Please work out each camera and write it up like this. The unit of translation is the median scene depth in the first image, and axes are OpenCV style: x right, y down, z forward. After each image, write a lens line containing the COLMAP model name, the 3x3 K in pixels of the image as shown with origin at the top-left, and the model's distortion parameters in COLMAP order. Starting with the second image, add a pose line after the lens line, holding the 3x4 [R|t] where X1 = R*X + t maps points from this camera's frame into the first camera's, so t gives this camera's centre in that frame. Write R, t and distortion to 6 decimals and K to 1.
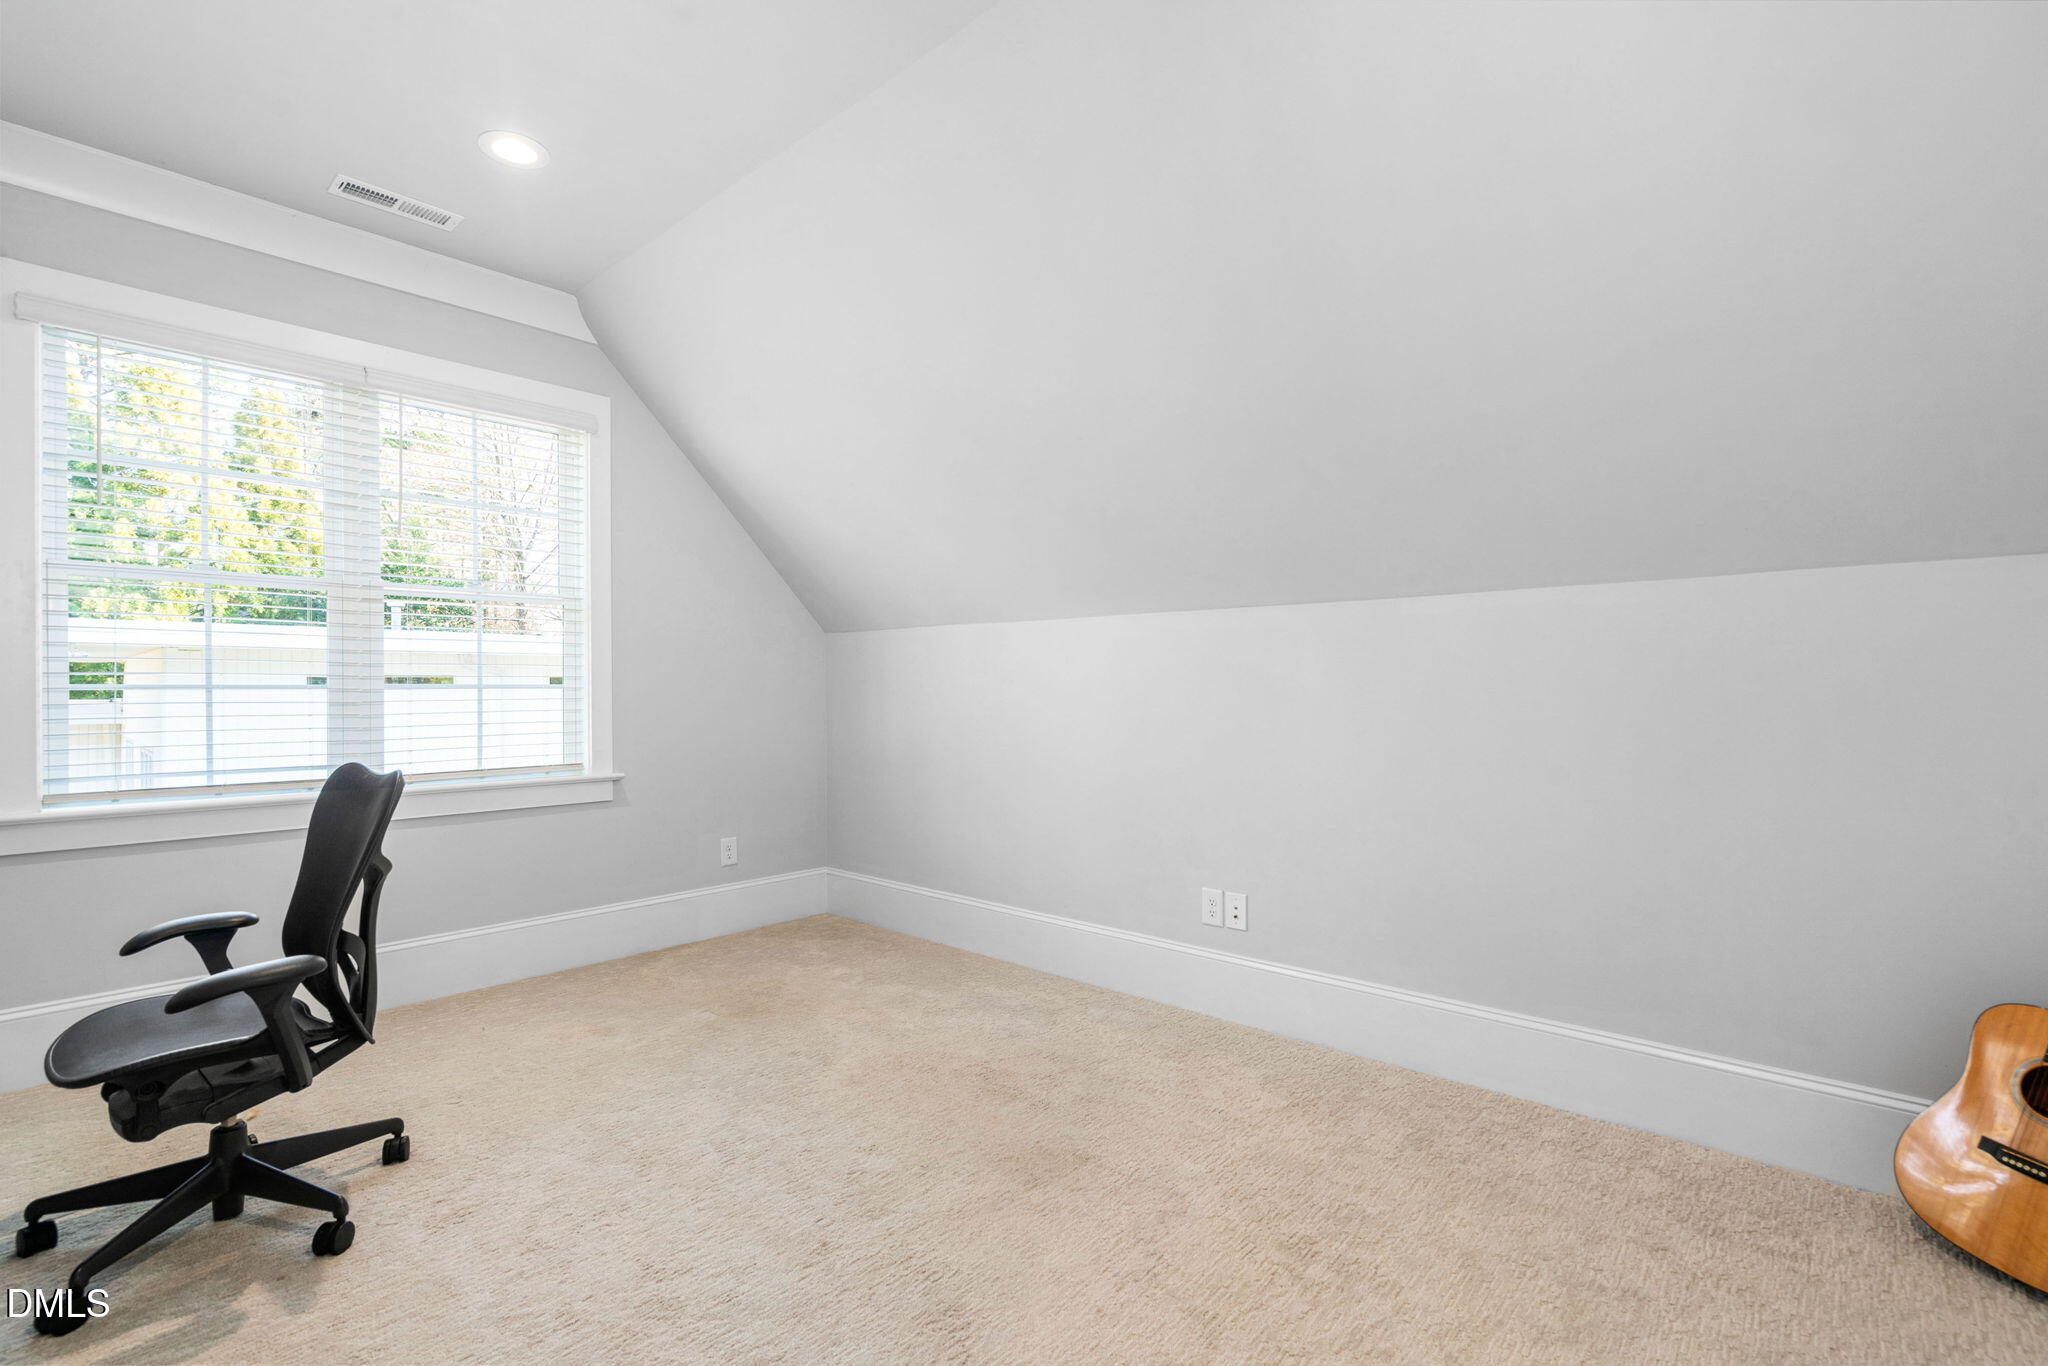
lens RADIAL K [[947.7, 0, 1012.4], [0, 947.7, 665.7], [0, 0, 1]] dist [-0.003028, 0.001299]
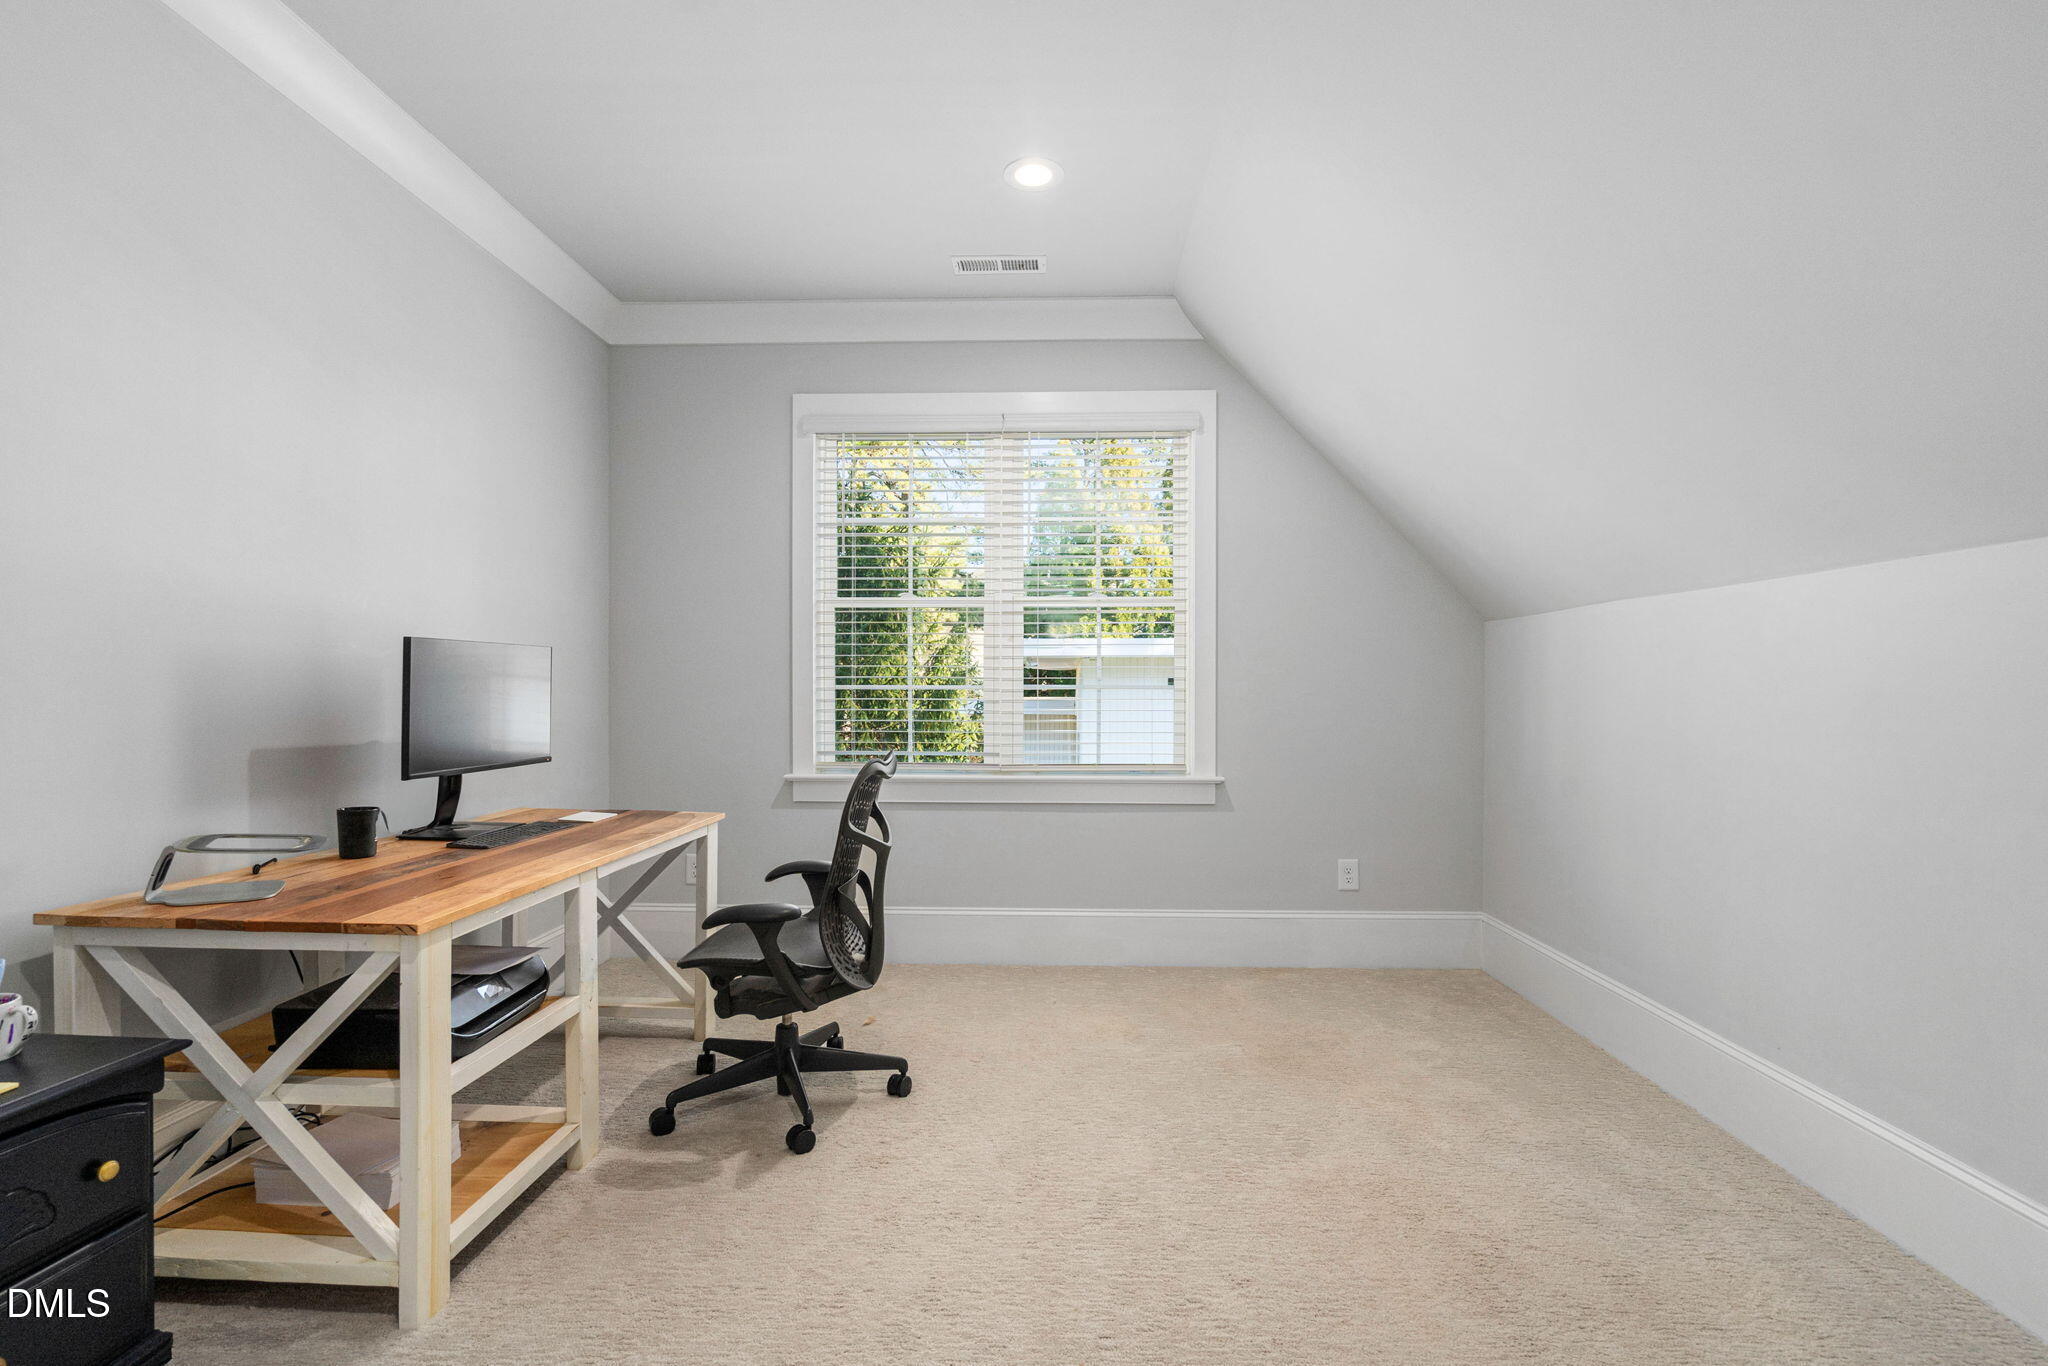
lens RADIAL K [[942.6, 0, 1033.4], [0, 942.6, 694.0], [0, 0, 1]] dist [-0.004782, 0.001414]
pose [[0.637848, 0.006333, -0.770137, 0.211265], [0.016367, 0.999629, 0.021776, 0.004199], [0.769989, -0.026495, 0.637507, 0.244805]]
